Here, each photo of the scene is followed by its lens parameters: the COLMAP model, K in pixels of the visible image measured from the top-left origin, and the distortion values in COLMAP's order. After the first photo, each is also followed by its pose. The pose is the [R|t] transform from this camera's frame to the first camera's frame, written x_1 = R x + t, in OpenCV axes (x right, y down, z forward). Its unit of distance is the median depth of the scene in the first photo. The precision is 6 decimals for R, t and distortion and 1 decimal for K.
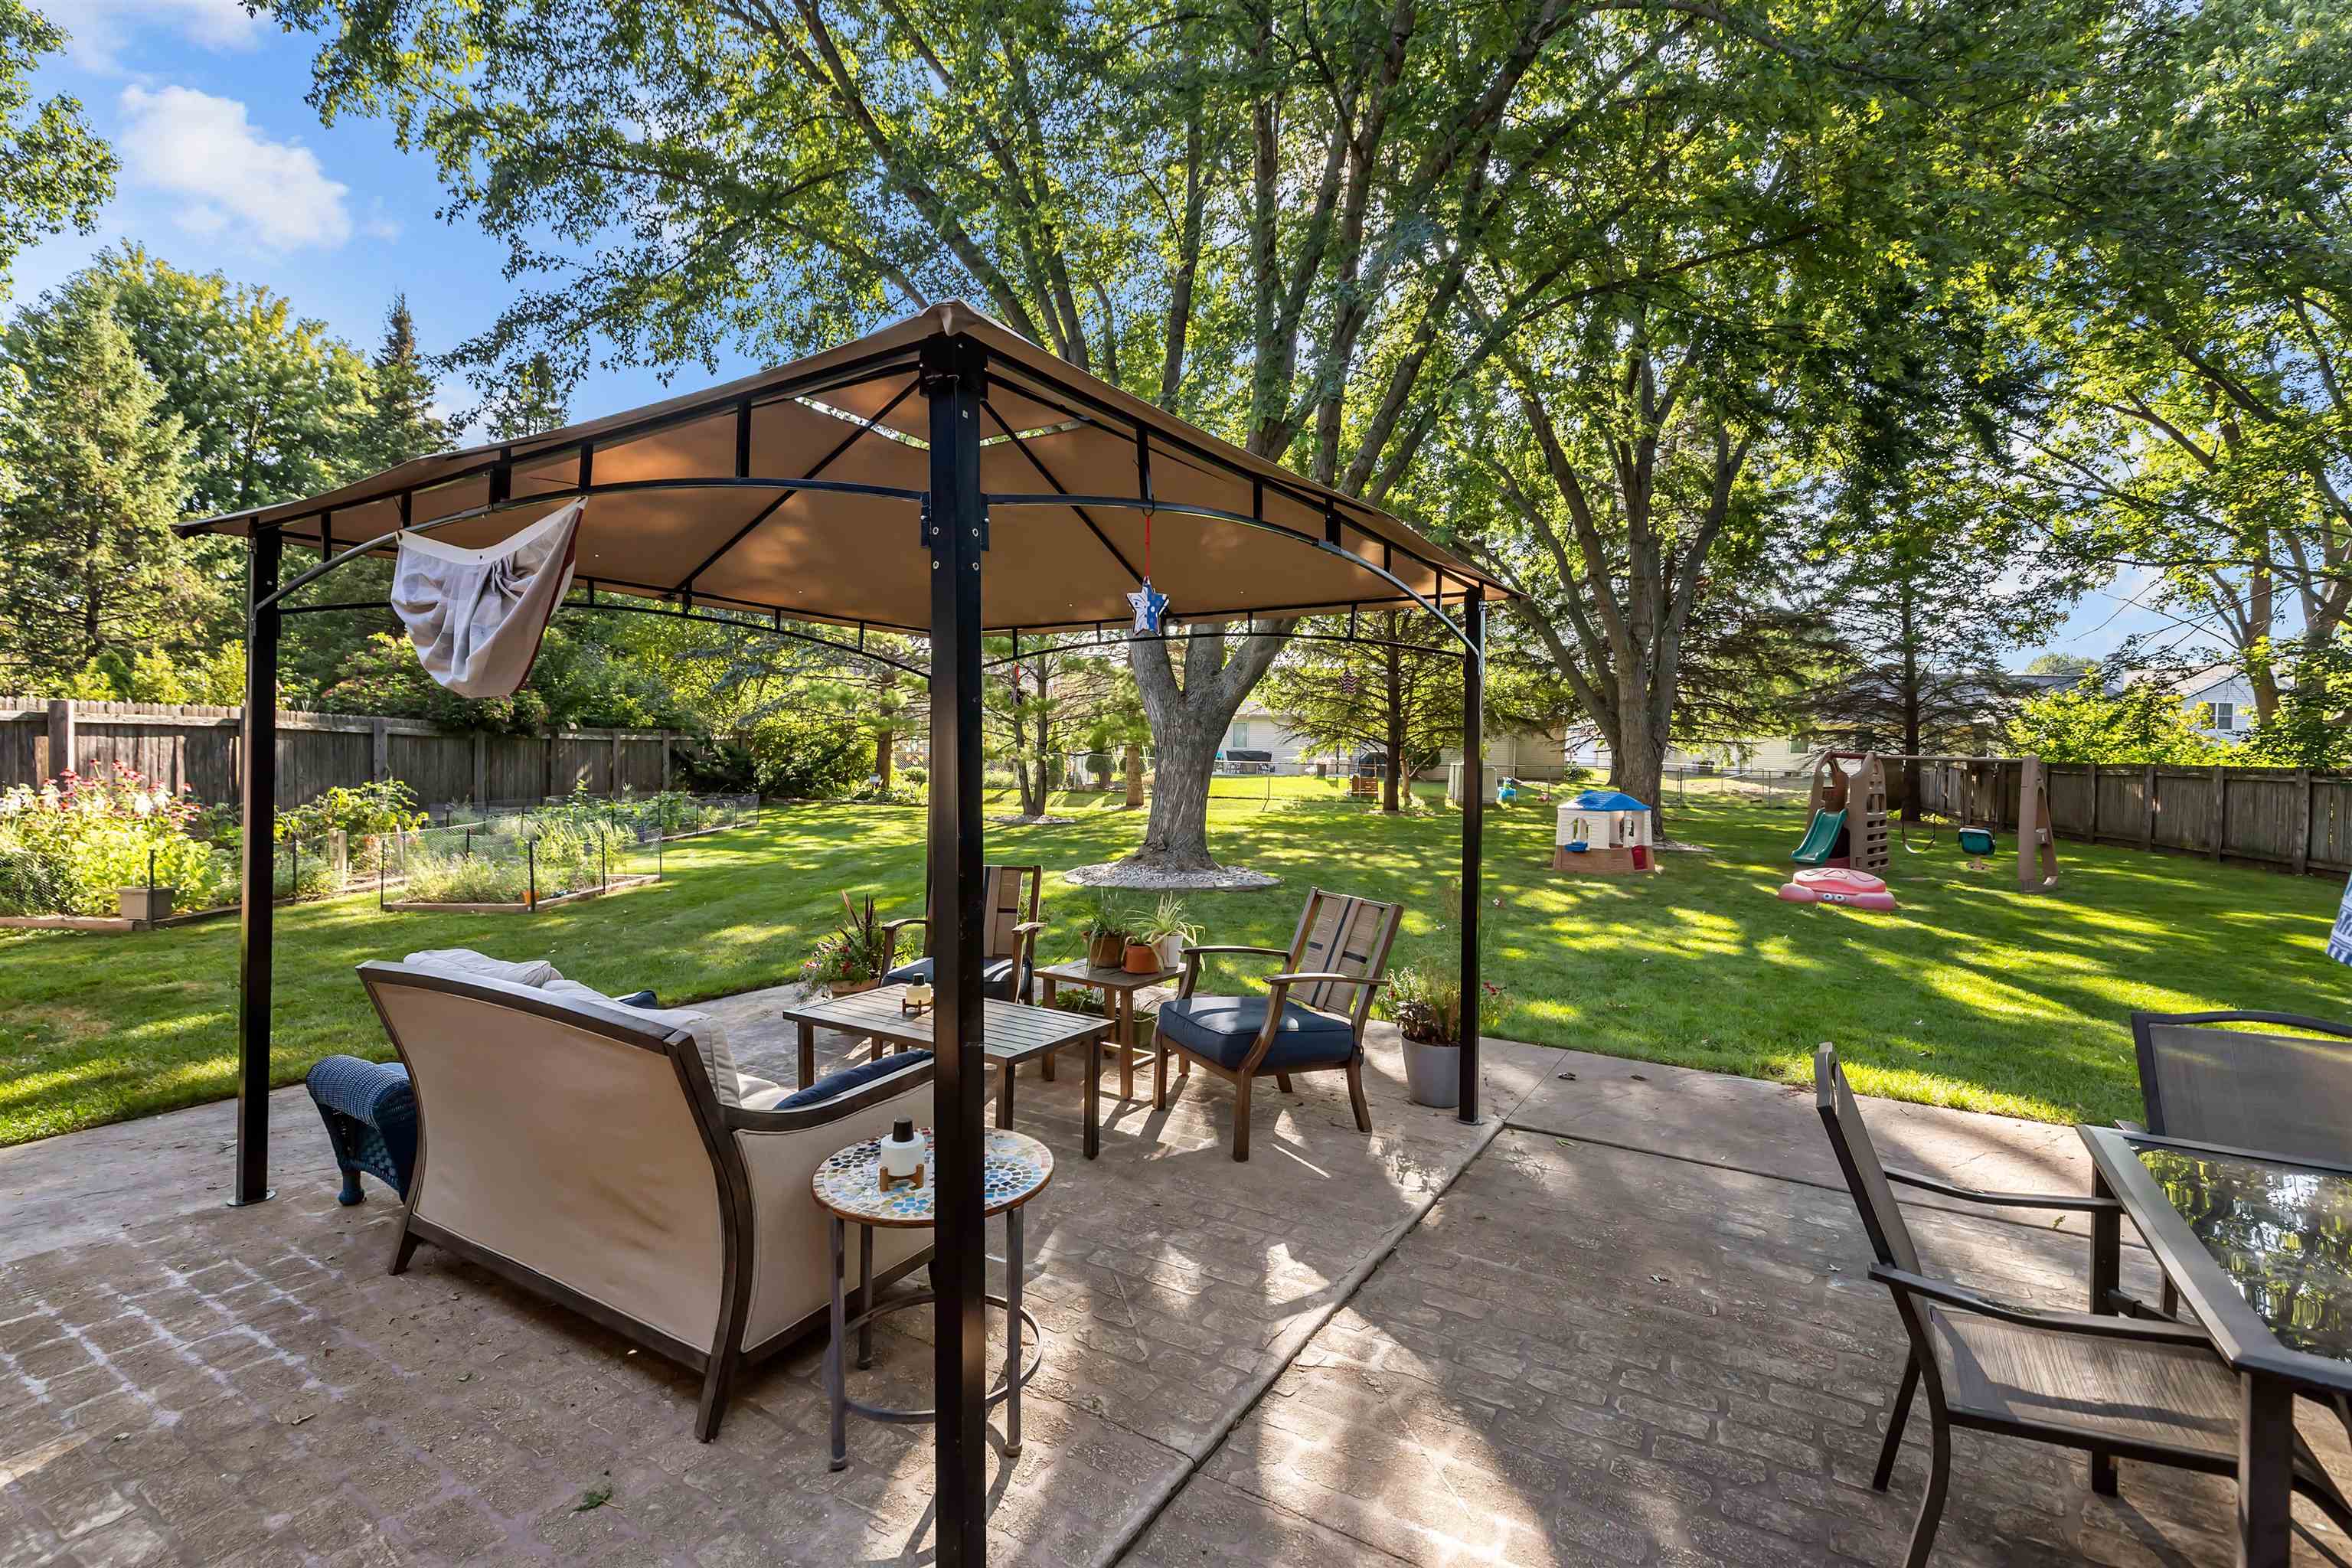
lens RADIAL K [[1063.7, 0, 1174.1], [0, 1063.7, 760.7], [0, 0, 1]] dist [0.015176, -0.000261]
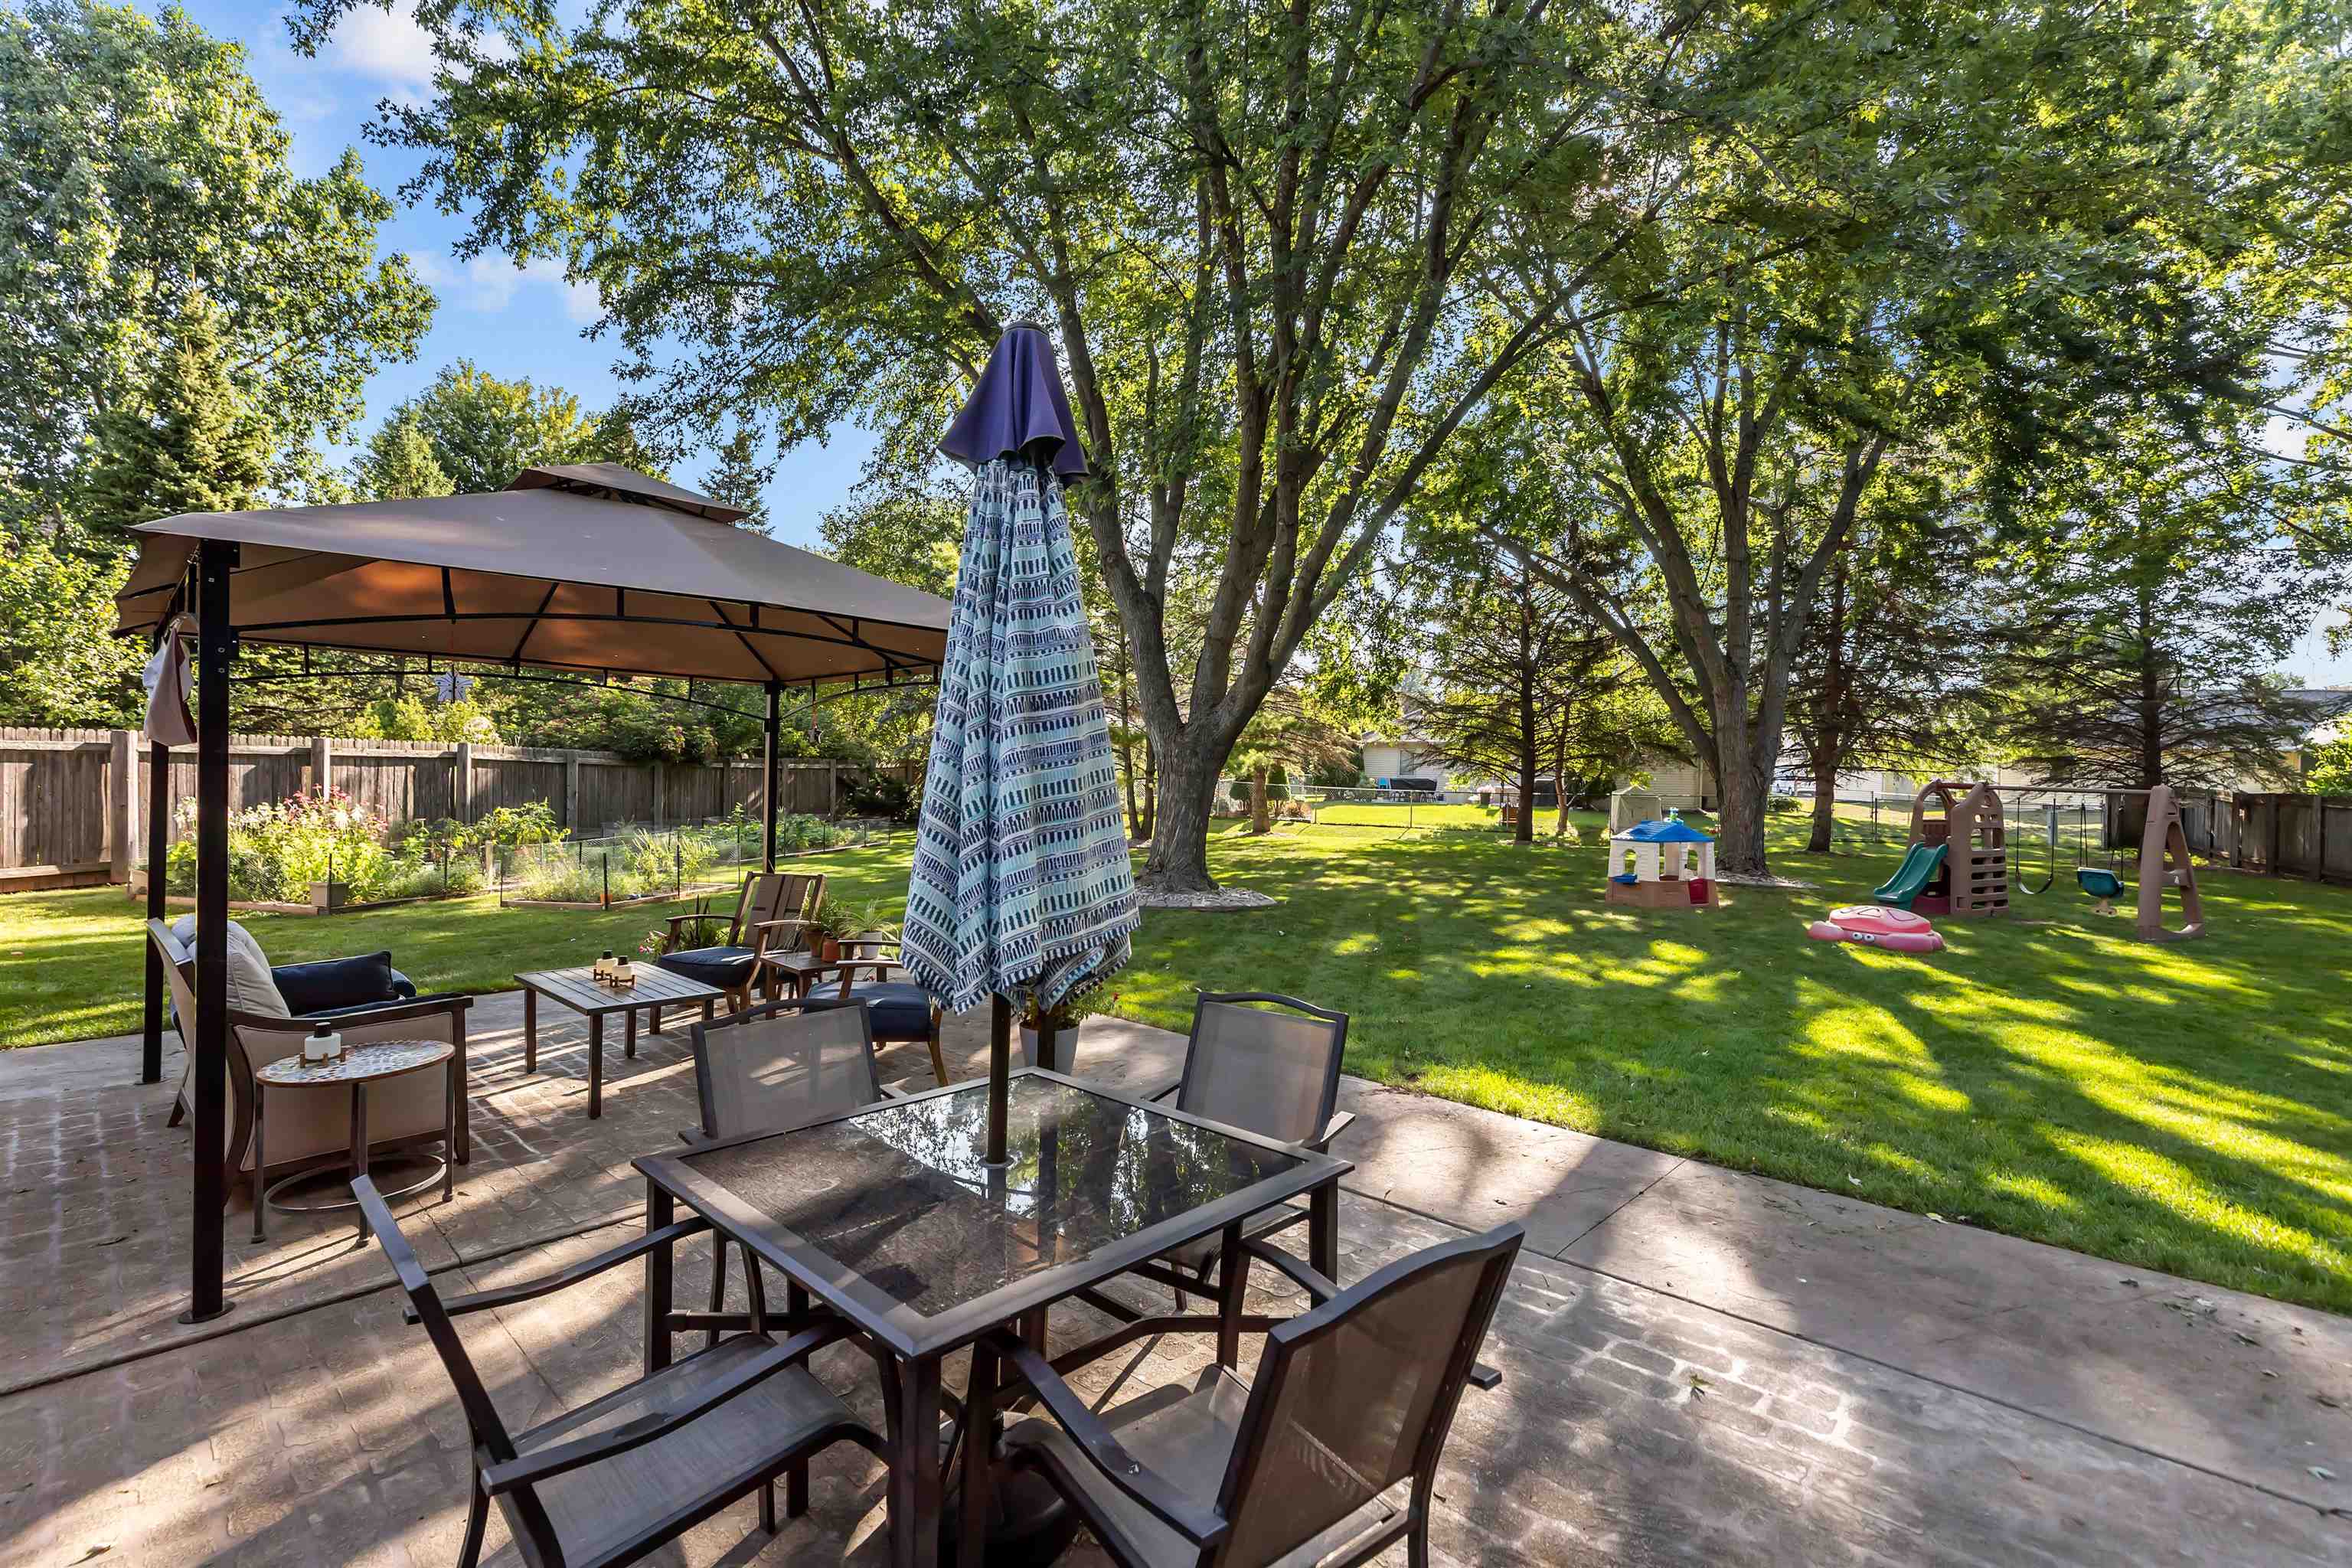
lens RADIAL K [[1066.4, 0, 1176.0], [0, 1066.4, 784.0], [0, 0, 1]] dist [0.015532, -0.000035]
pose [[0.977537, 0.002644, -0.210747, 0.167880], [-0.003563, 0.999986, -0.003979, 0.000128], [0.210734, 0.004641, 0.977532, -0.031563]]
